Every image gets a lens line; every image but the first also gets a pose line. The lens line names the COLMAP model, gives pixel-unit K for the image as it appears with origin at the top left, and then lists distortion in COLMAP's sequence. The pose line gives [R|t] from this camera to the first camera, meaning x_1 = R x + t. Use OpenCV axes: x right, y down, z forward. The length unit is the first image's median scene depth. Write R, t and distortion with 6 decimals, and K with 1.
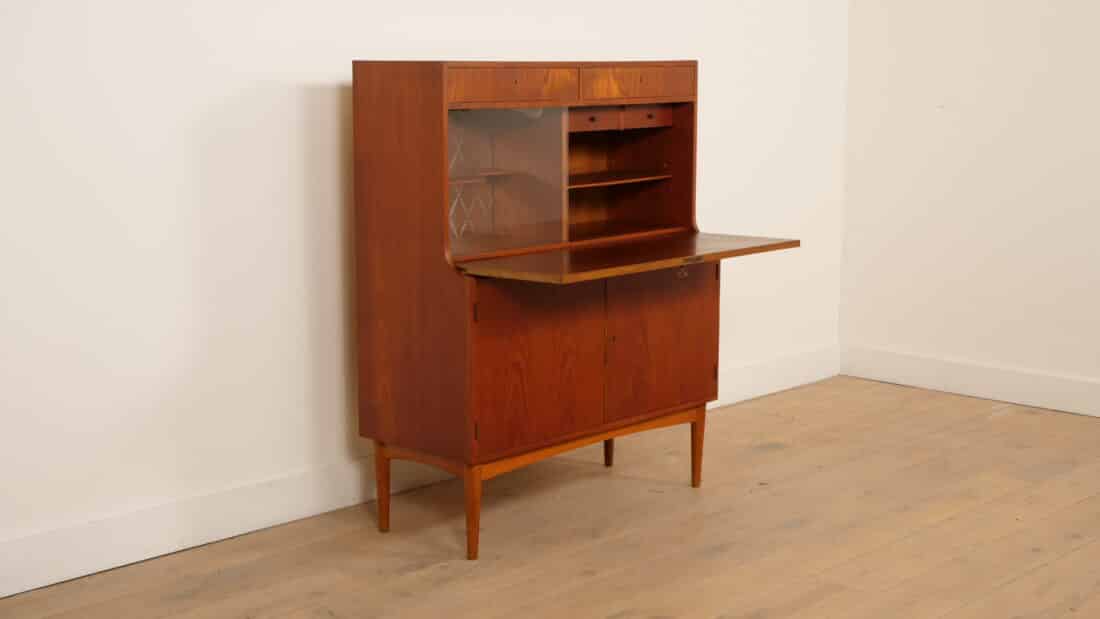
lens RADIAL K [[1574.6, 0, 550.0], [0, 1574.6, 309.5], [0, 0, 1]] dist [0.019525, 0.013440]
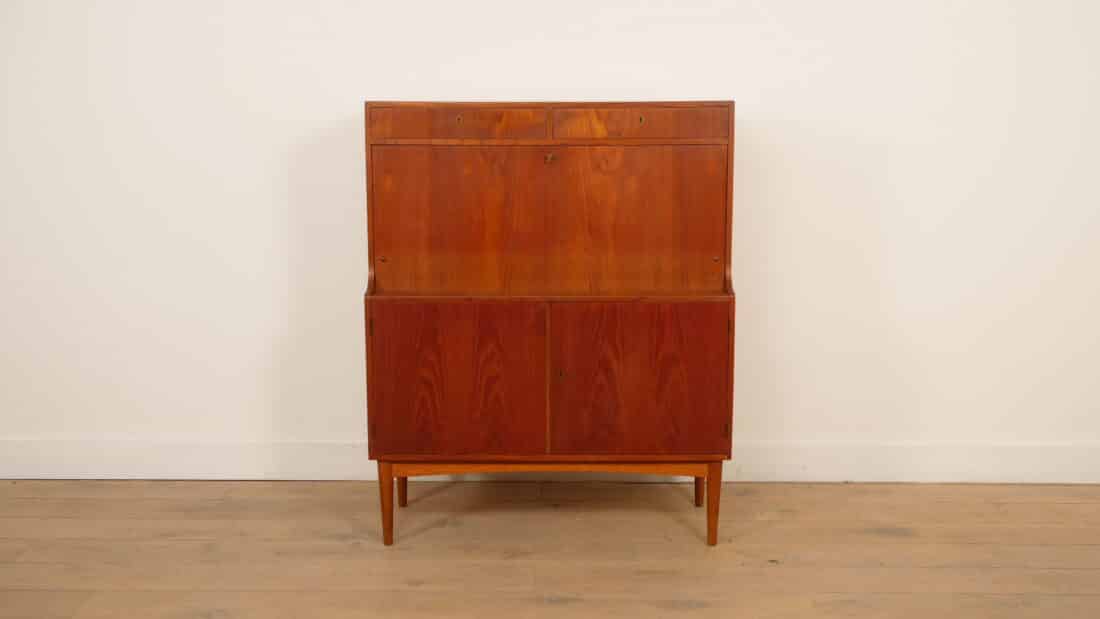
lens RADIAL K [[1248.1, 0, 550.0], [0, 1248.1, 309.5], [0, 0, 1]] dist [0.002319, -0.004105]
pose [[0.672705, 0.119925, -0.730127, 0.620550], [-0.115799, 0.991682, 0.056194, -0.067275], [0.730793, 0.046746, 0.680997, 0.442718]]
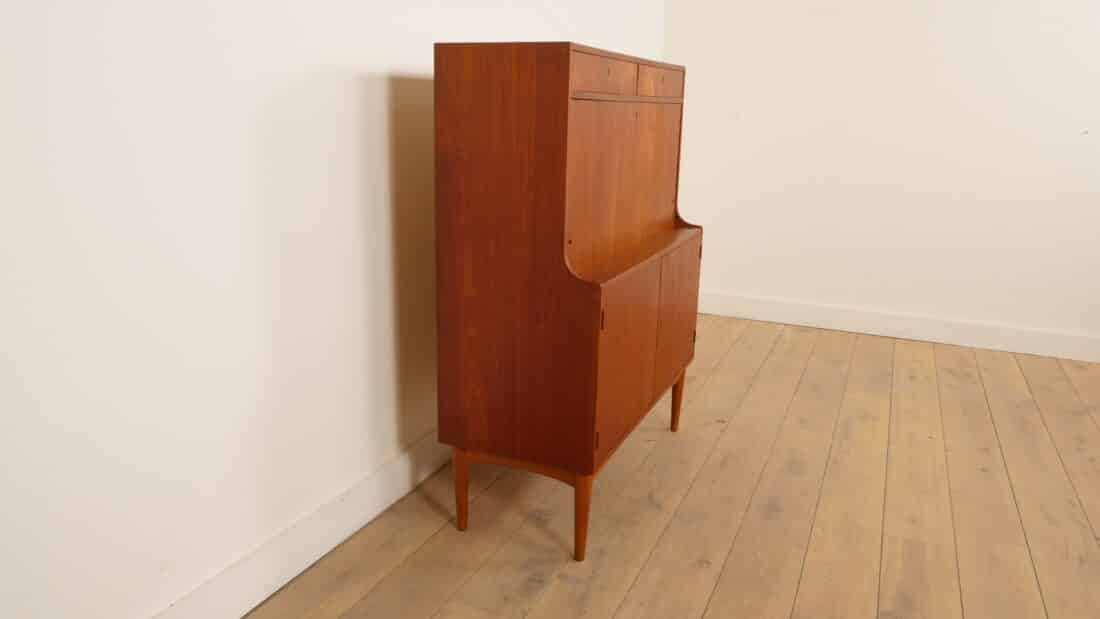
lens RADIAL K [[793.1, 0, 550.0], [0, 793.1, 309.5], [0, 0, 1]] dist [-0.027858, 0.003509]
pose [[0.943690, -0.064903, 0.324403, -0.207263], [0.034341, 0.994488, 0.099069, -0.047356], [-0.329045, -0.082350, 0.940717, 0.515423]]
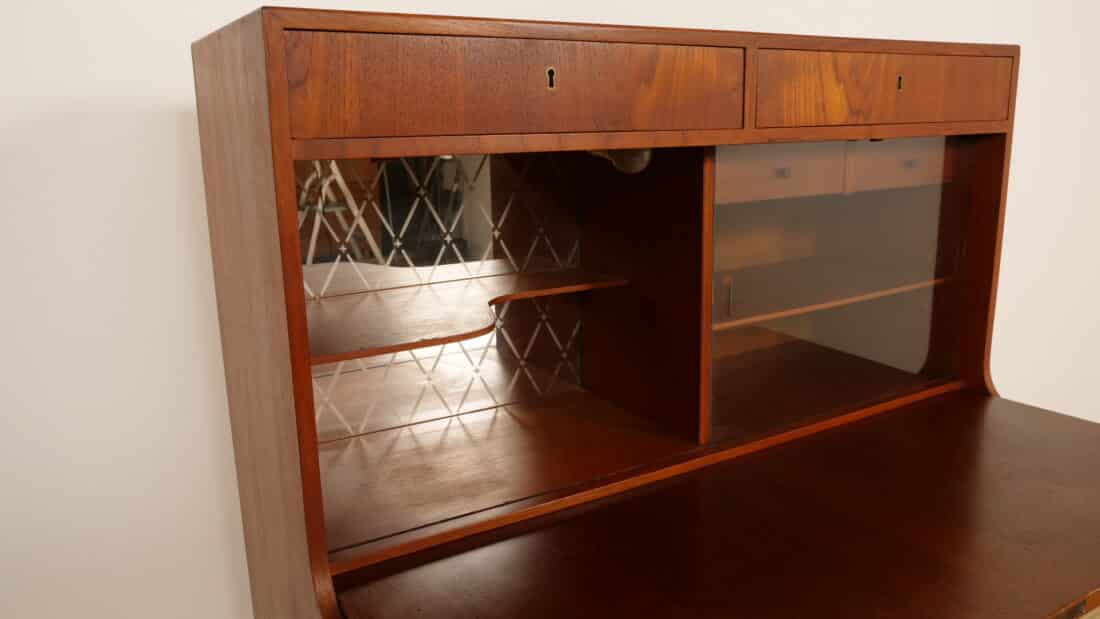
lens RADIAL K [[848.3, 0, 550.0], [0, 848.3, 309.5], [0, 0, 1]] dist [-0.028092, 0.003516]
pose [[0.960660, 0.039516, -0.274903, 0.031952], [-0.022860, 0.997718, 0.063531, -0.097451], [0.276786, -0.054747, 0.959371, 0.761408]]
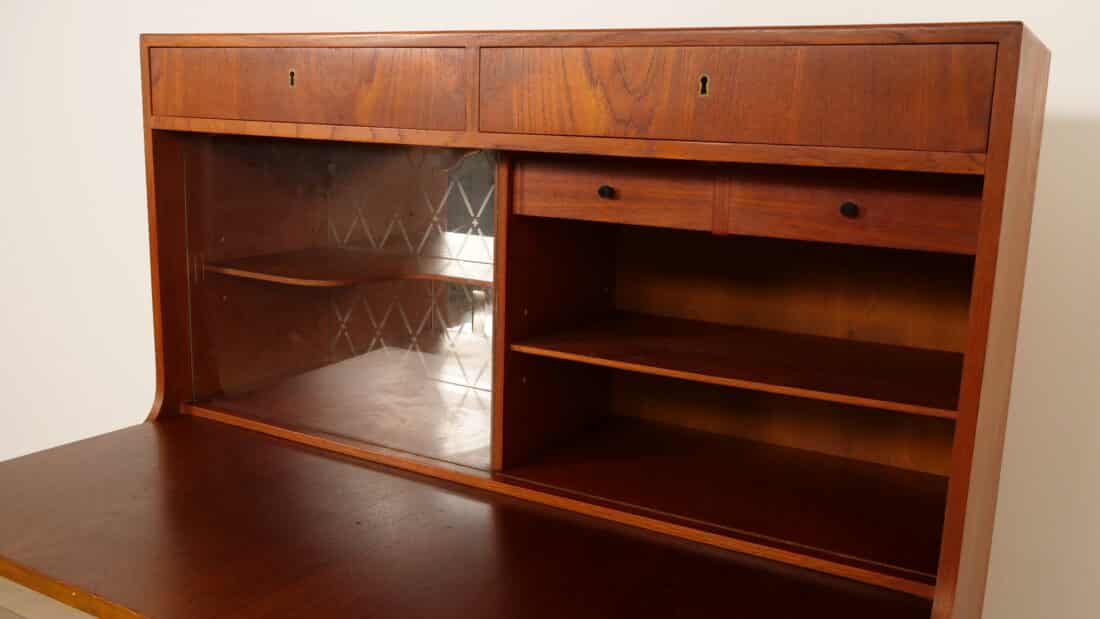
lens RADIAL K [[989.5, 0, 550.0], [0, 989.5, 309.5], [0, 0, 1]] dist [-0.008880, -0.011142]
pose [[0.220474, 0.196097, -0.955477, 0.259280], [-0.188320, 0.969709, 0.155563, -0.130146], [0.957041, 0.145637, 0.250725, 0.950049]]
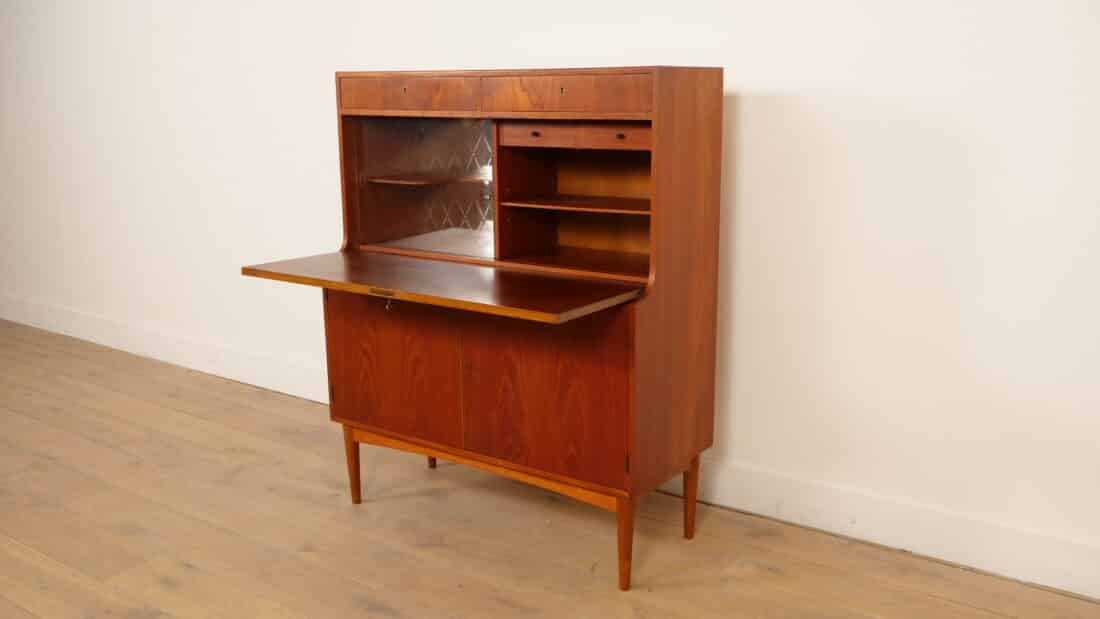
lens RADIAL K [[989.5, 0, 550.0], [0, 989.5, 309.5], [0, 0, 1]] dist [-0.008880, -0.011142]
pose [[0.142884, 0.215476, -0.965999, 0.612355], [-0.153056, 0.969083, 0.193525, -0.136910], [0.977833, 0.120201, 0.171446, 0.940440]]
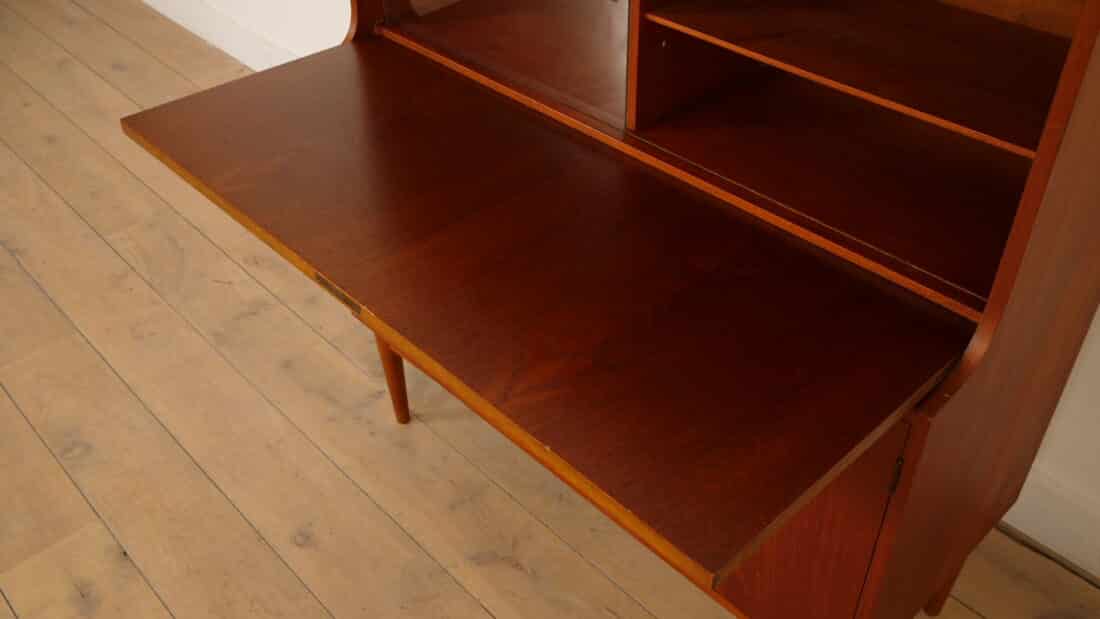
lens RADIAL K [[989.5, 0, 550.0], [0, 989.5, 309.5], [0, 0, 1]] dist [-0.008880, -0.011142]
pose [[-0.064862, 0.623457, -0.779163, 0.265737], [-0.145361, 0.766576, 0.625485, -0.178238], [0.987250, 0.153830, 0.040905, 0.982365]]
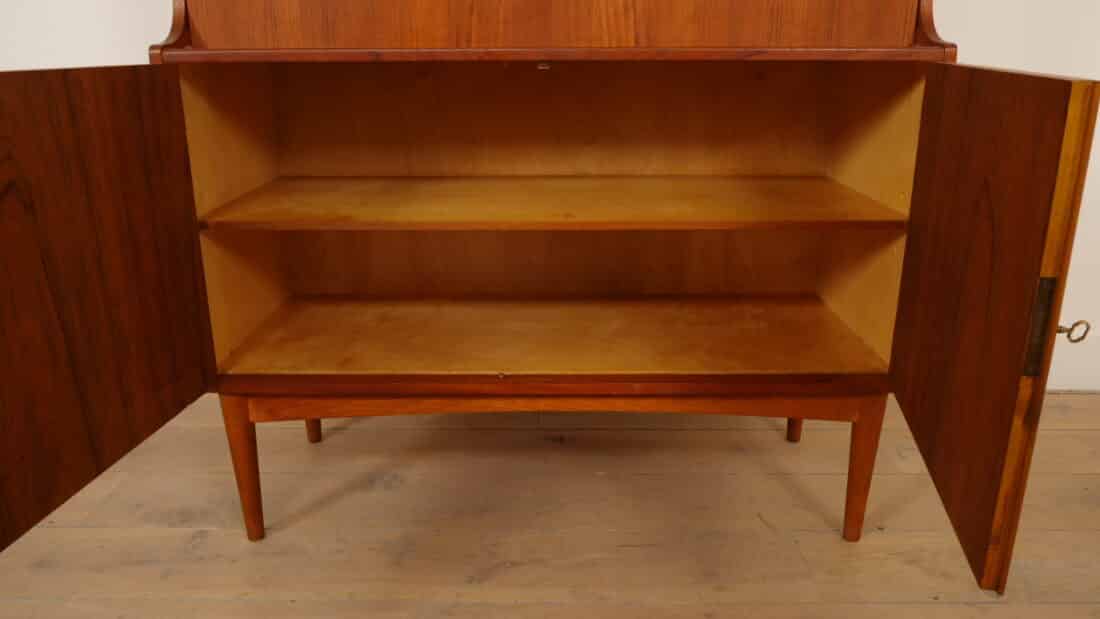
lens RADIAL K [[848.3, 0, 550.0], [0, 848.3, 309.5], [0, 0, 1]] dist [-0.028092, 0.003516]
pose [[0.674912, 0.215428, -0.705751, 0.225934], [-0.115985, 0.975516, 0.186857, -0.002528], [0.728725, -0.044255, 0.683375, 0.813417]]
